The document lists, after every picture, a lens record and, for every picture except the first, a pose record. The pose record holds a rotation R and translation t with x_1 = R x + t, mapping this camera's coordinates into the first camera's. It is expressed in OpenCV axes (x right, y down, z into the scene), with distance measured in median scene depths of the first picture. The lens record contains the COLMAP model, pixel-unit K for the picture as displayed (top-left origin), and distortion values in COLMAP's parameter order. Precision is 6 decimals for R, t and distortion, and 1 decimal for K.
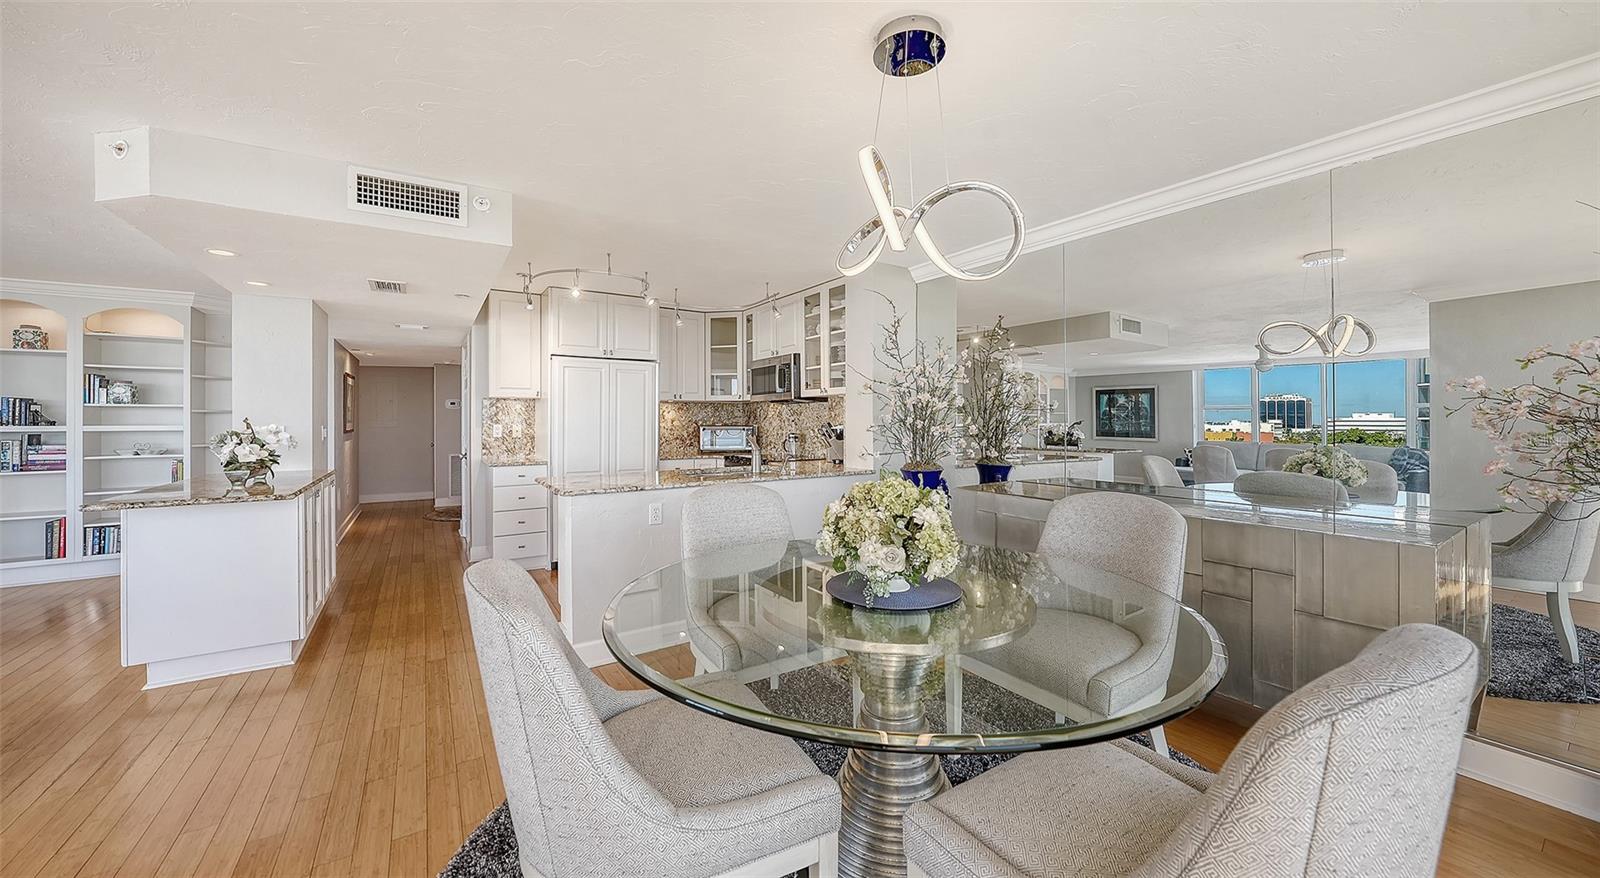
lens RADIAL K [[565.3, 0, 780.7], [0, 565.3, 412.0], [0, 0, 1]] dist [-0.022844, 0.003092]
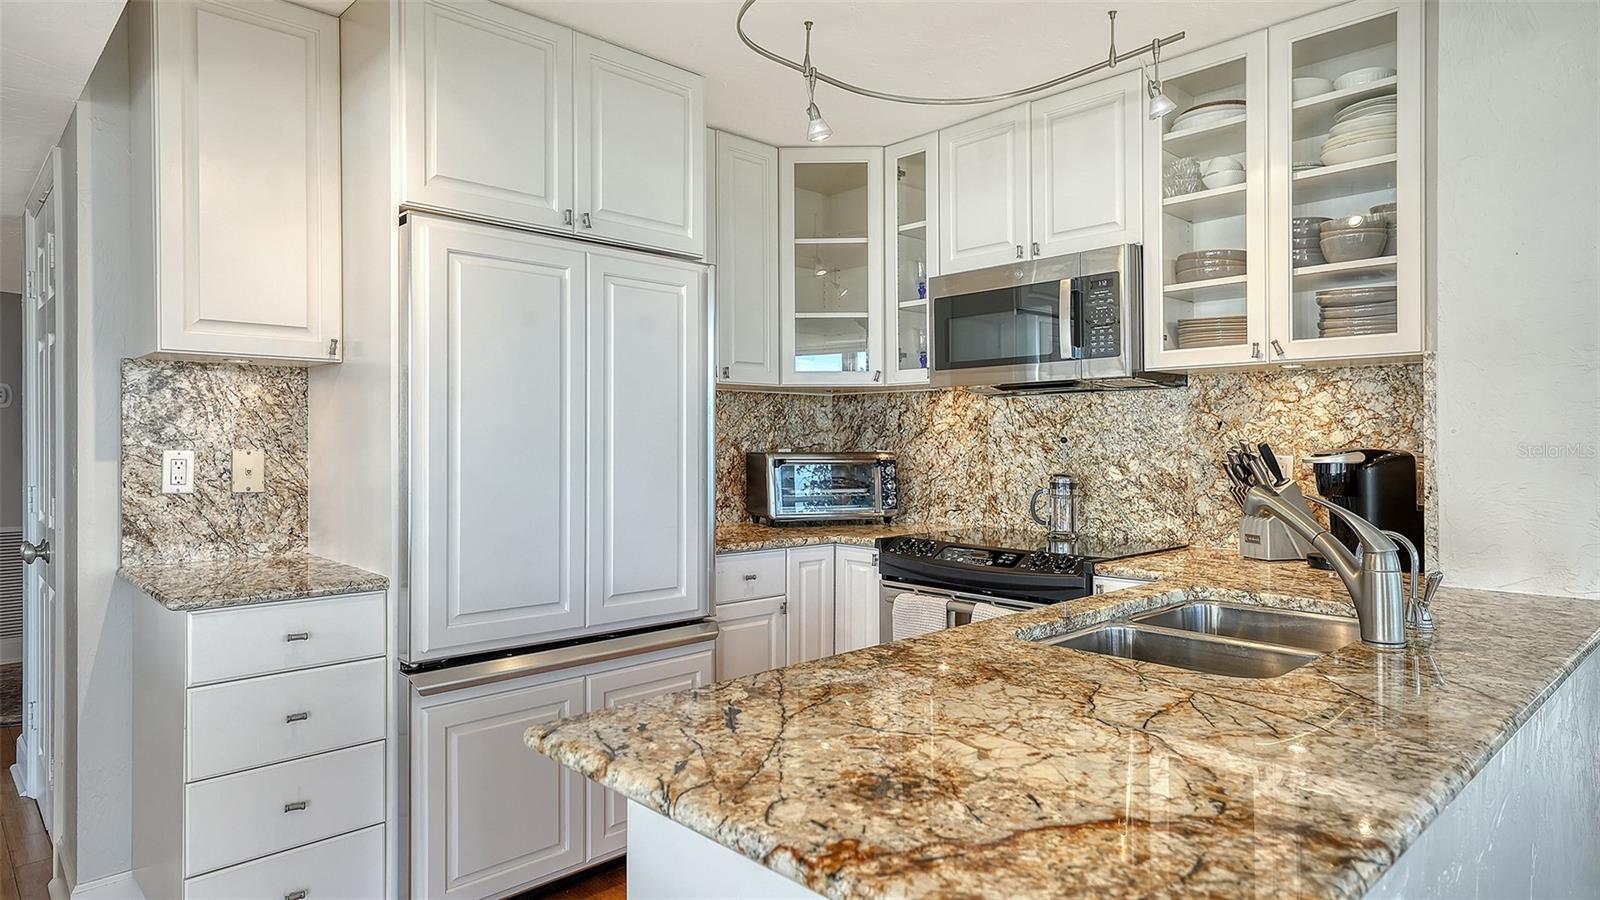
lens RADIAL K [[928.7, 0, 786.5], [0, 928.7, 440.2], [0, 0, 1]] dist [0.006366, 0.001762]
pose [[0.983297, 0.001503, 0.182004, -0.310454], [-0.003829, 0.999915, 0.012433, 0.010971], [-0.181970, -0.012923, 0.983219, 0.511628]]
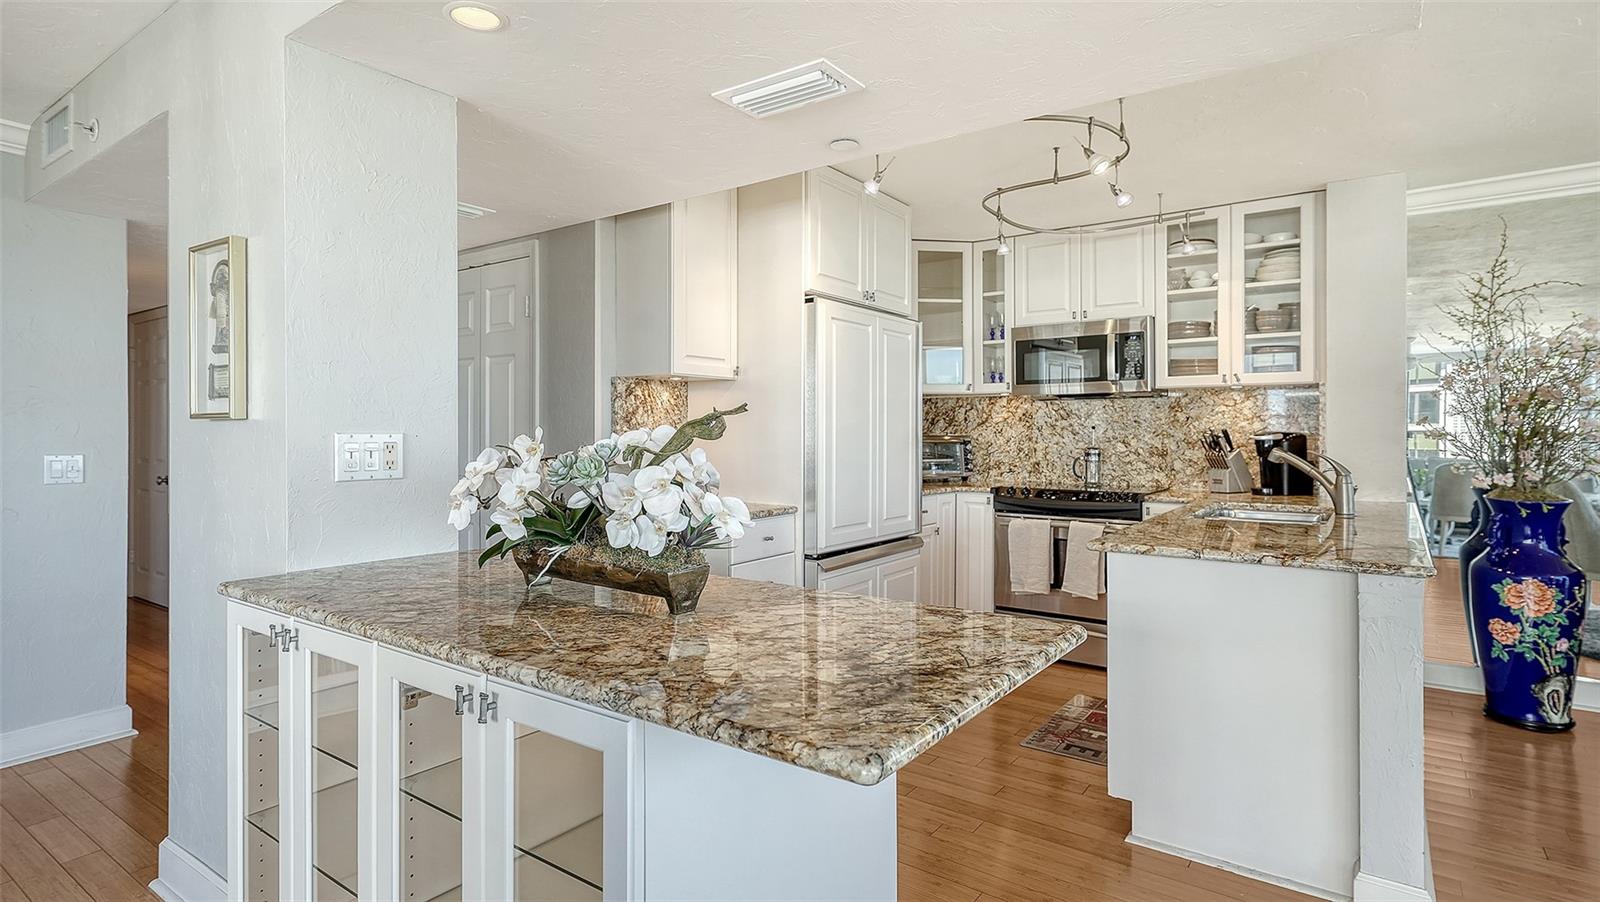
lens RADIAL K [[821.3, 0, 783.7], [0, 821.3, 429.9], [0, 0, 1]] dist [0.005384, 0.001493]
pose [[0.932286, 0.001200, 0.361720, -0.720191], [-0.005523, 0.999925, 0.010917, 0.012666], [-0.361680, -0.012175, 0.932223, 0.335271]]
